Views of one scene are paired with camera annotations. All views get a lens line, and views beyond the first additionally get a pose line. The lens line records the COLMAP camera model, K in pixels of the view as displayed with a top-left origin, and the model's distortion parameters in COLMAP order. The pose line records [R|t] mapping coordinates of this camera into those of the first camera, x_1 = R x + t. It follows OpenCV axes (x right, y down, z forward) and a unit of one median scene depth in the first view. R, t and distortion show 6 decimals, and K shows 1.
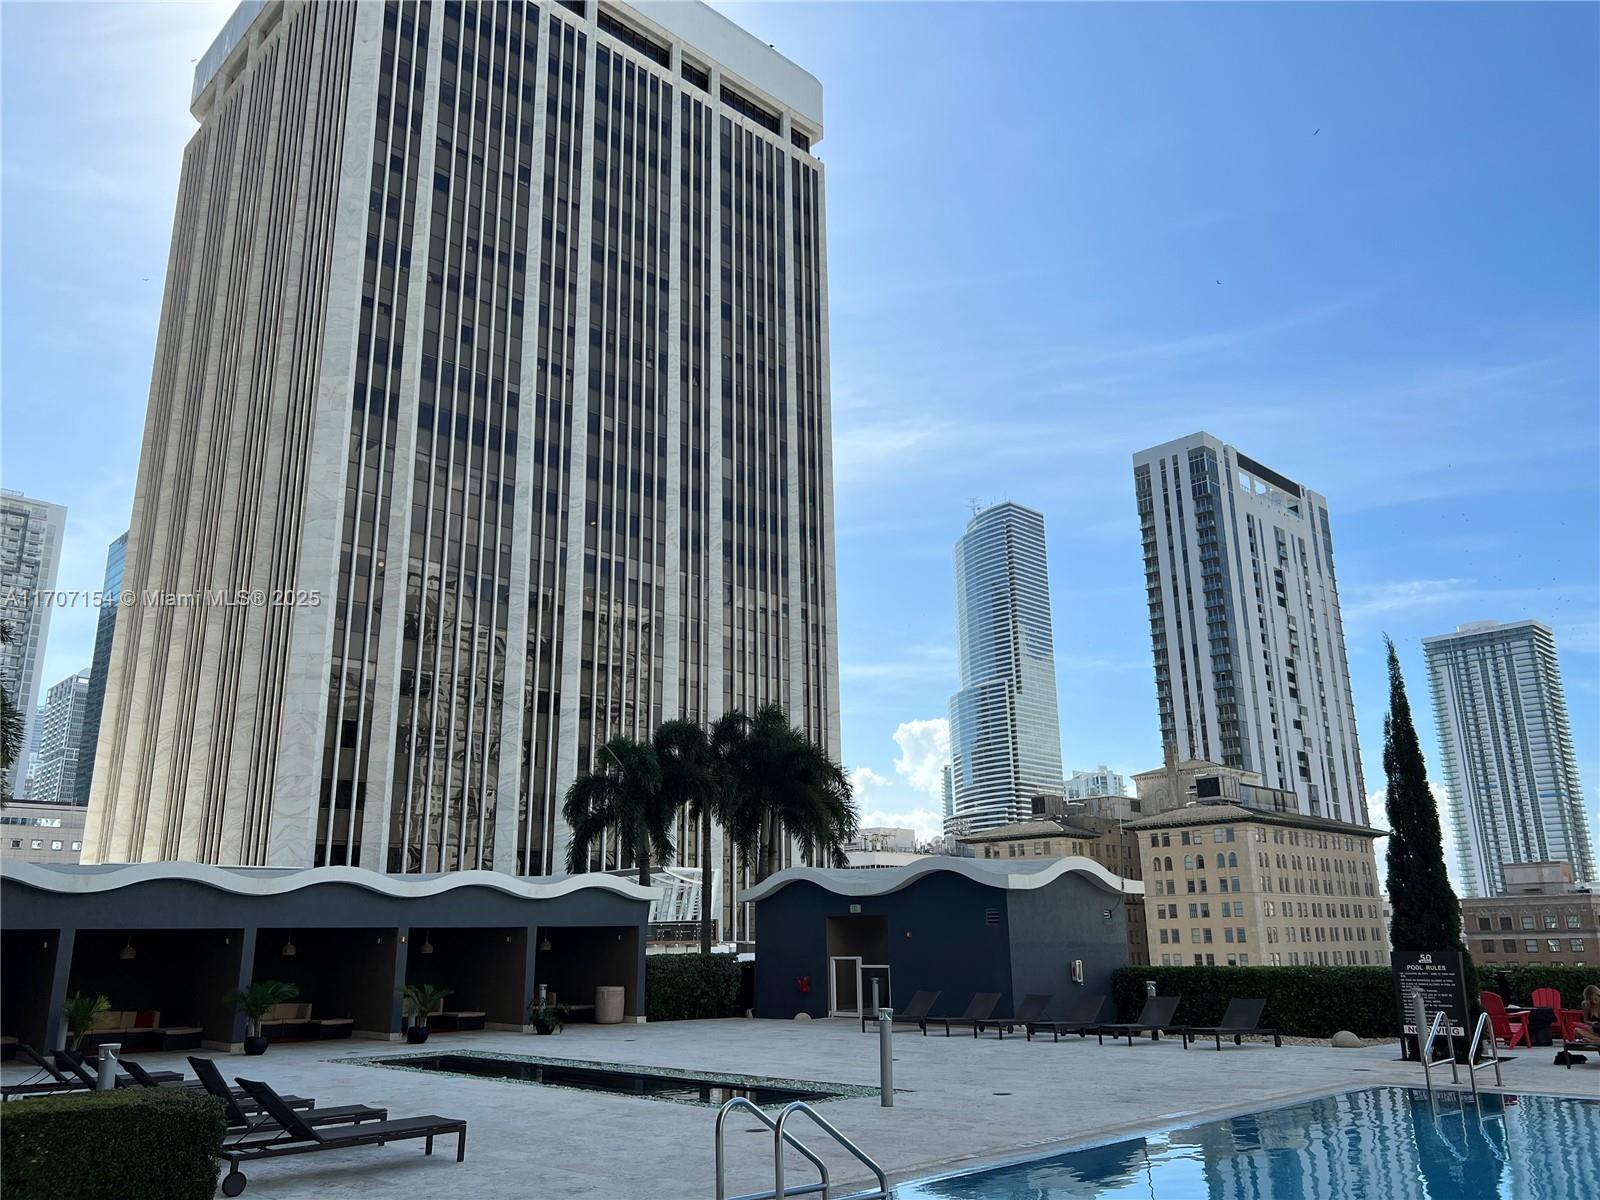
lens RADIAL K [[1206.9, 0, 805.9], [0, 1206.9, 605.6], [0, 0, 1]] dist [0.052571, -0.053983]
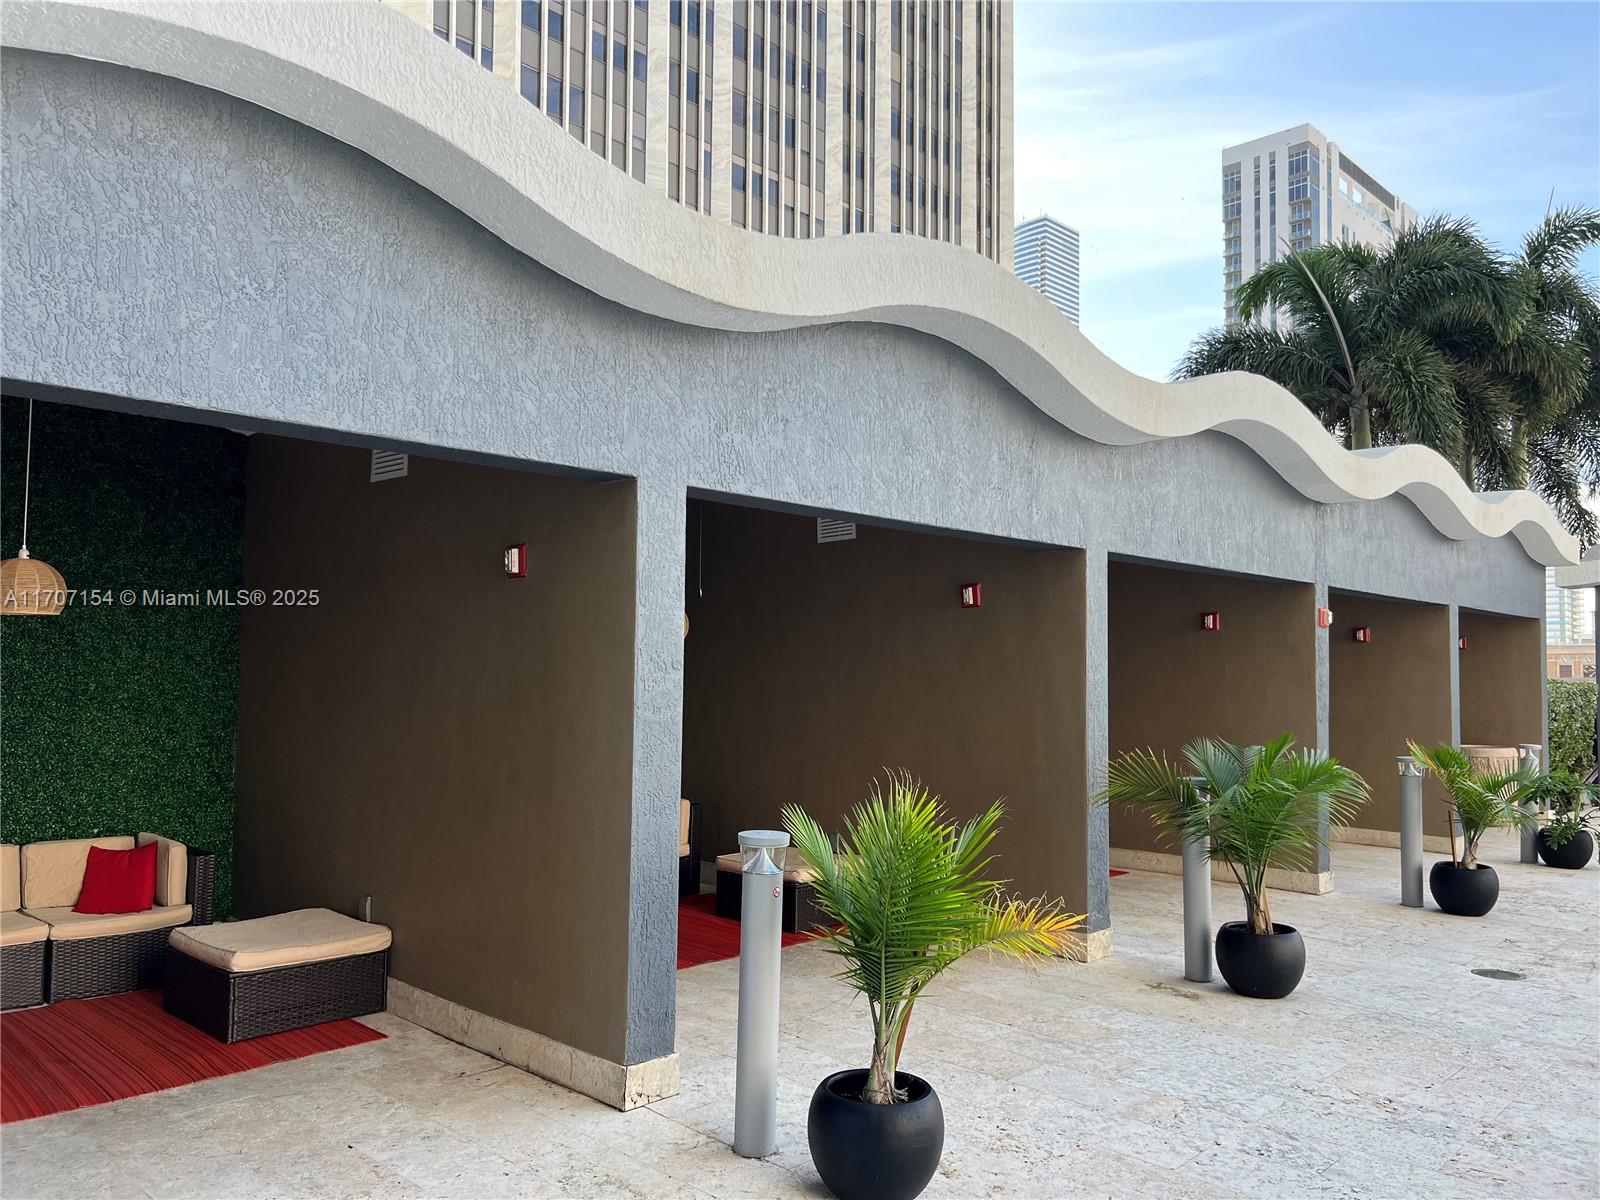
lens RADIAL K [[1206.9, 0, 806.5], [0, 1206.9, 613.3], [0, 0, 1]] dist [0.052571, -0.053983]
pose [[0.999202, 0.029459, 0.026984, -0.131411], [-0.034673, 0.974996, 0.219502, 0.054724], [-0.019843, -0.220262, 0.975239, 0.179411]]
